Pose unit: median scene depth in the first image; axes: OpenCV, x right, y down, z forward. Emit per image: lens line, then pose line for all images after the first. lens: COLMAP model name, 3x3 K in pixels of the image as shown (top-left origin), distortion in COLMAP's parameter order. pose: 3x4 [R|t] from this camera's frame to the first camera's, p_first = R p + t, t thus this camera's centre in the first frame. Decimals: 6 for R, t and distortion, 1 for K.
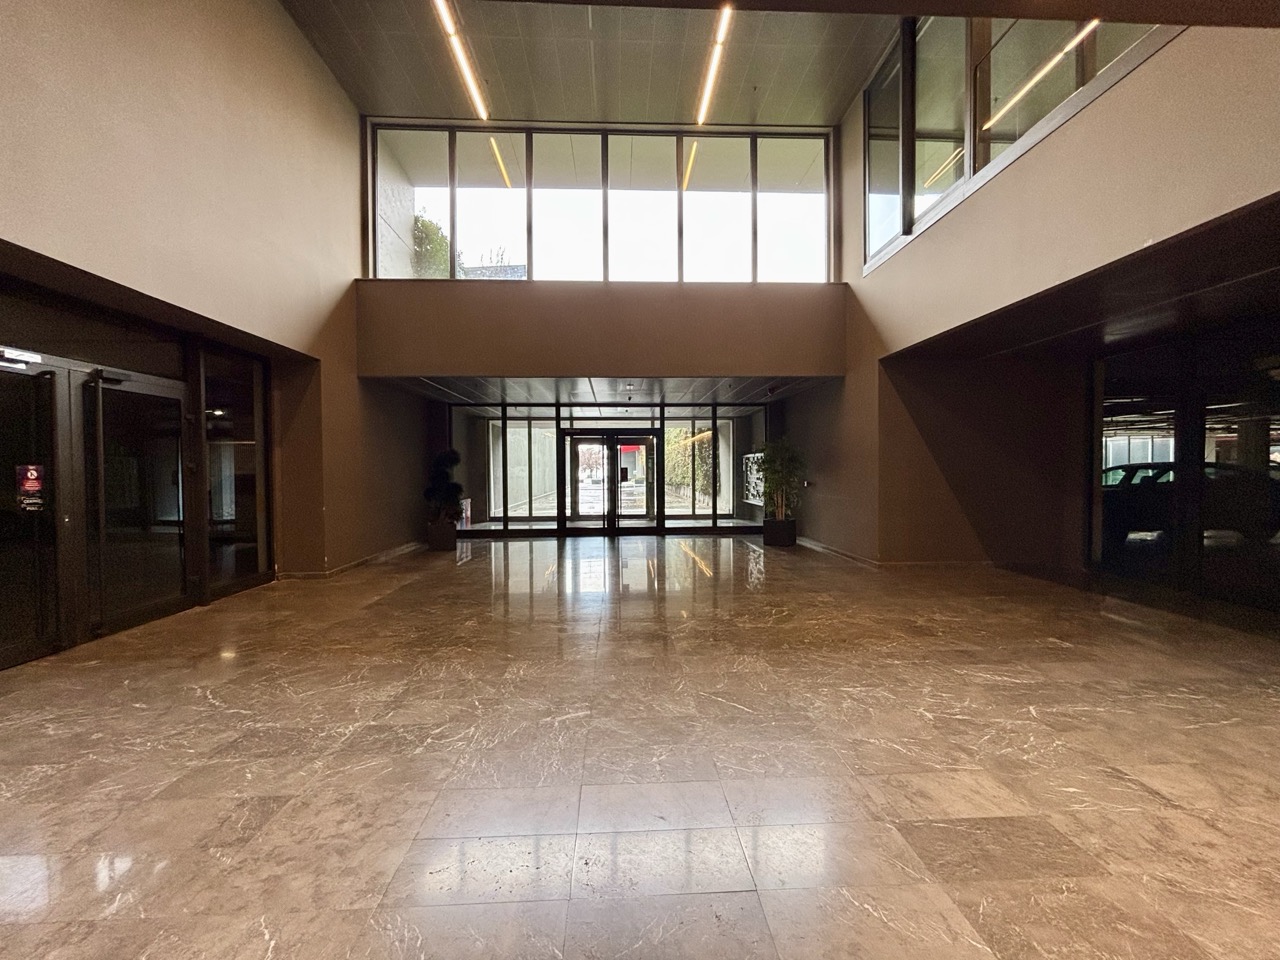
lens RADIAL K [[520.0, 0, 640.5], [0, 520.0, 477.9], [0, 0, 1]] dist [0.002253, 0.000400]
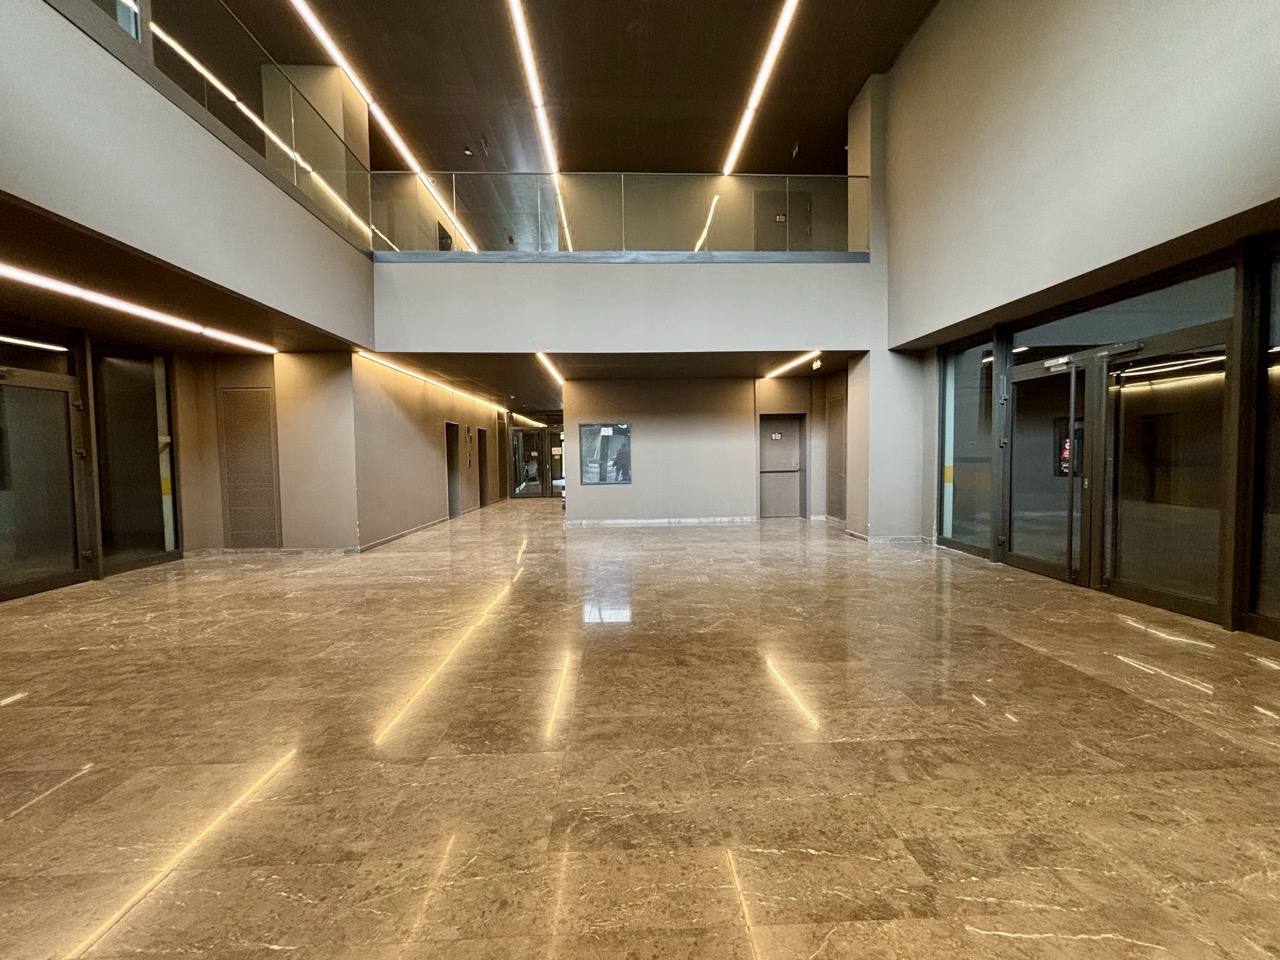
lens RADIAL K [[520.0, 0, 640.5], [0, 520.0, 477.9], [0, 0, 1]] dist [0.002253, 0.000400]
pose [[-0.999784, 0.020728, -0.001311, -0.044023], [0.020610, 0.997930, 0.060915, -0.023939], [0.002570, 0.060875, -0.998142, 1.942500]]
